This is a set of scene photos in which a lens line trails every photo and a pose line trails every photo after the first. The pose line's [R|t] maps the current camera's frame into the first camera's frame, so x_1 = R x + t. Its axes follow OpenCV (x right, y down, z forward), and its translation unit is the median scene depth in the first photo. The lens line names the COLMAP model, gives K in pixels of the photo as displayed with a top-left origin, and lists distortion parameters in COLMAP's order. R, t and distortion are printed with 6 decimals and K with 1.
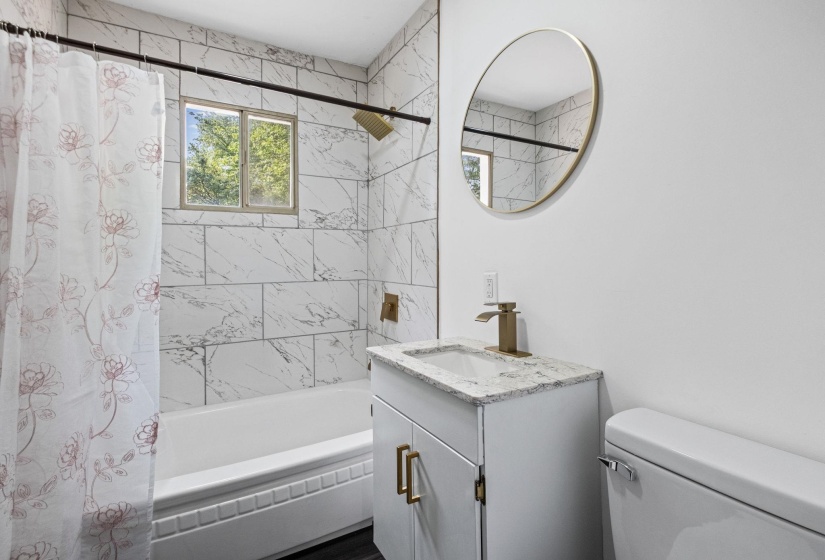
lens RADIAL K [[392.6, 0, 405.1], [0, 392.6, 278.4], [0, 0, 1]] dist [0.000997, -0.000170]
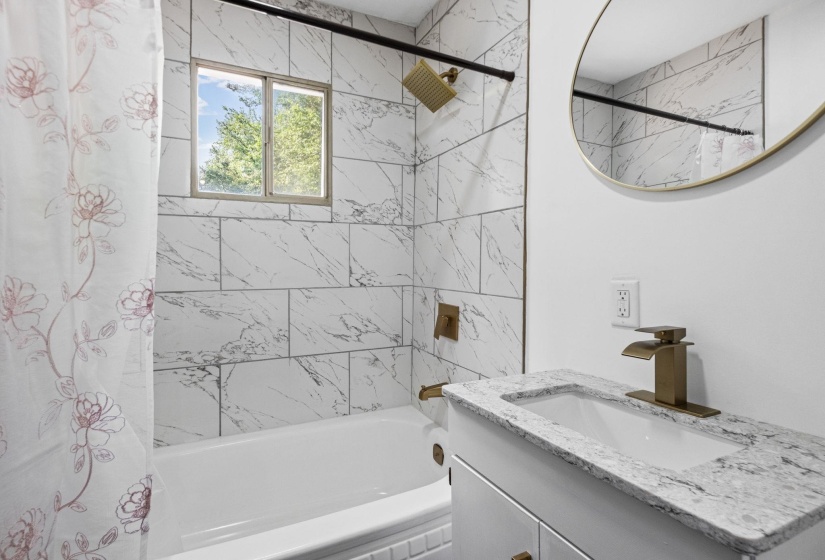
lens RADIAL K [[417.1, 0, 411.9], [0, 417.1, 289.7], [0, 0, 1]] dist [-0.000090, 0.000141]
pose [[0.998856, 0.012112, -0.046260, -0.089705], [-0.011312, 0.999783, 0.017517, -0.005747], [0.046463, -0.016974, 0.998776, 0.192384]]
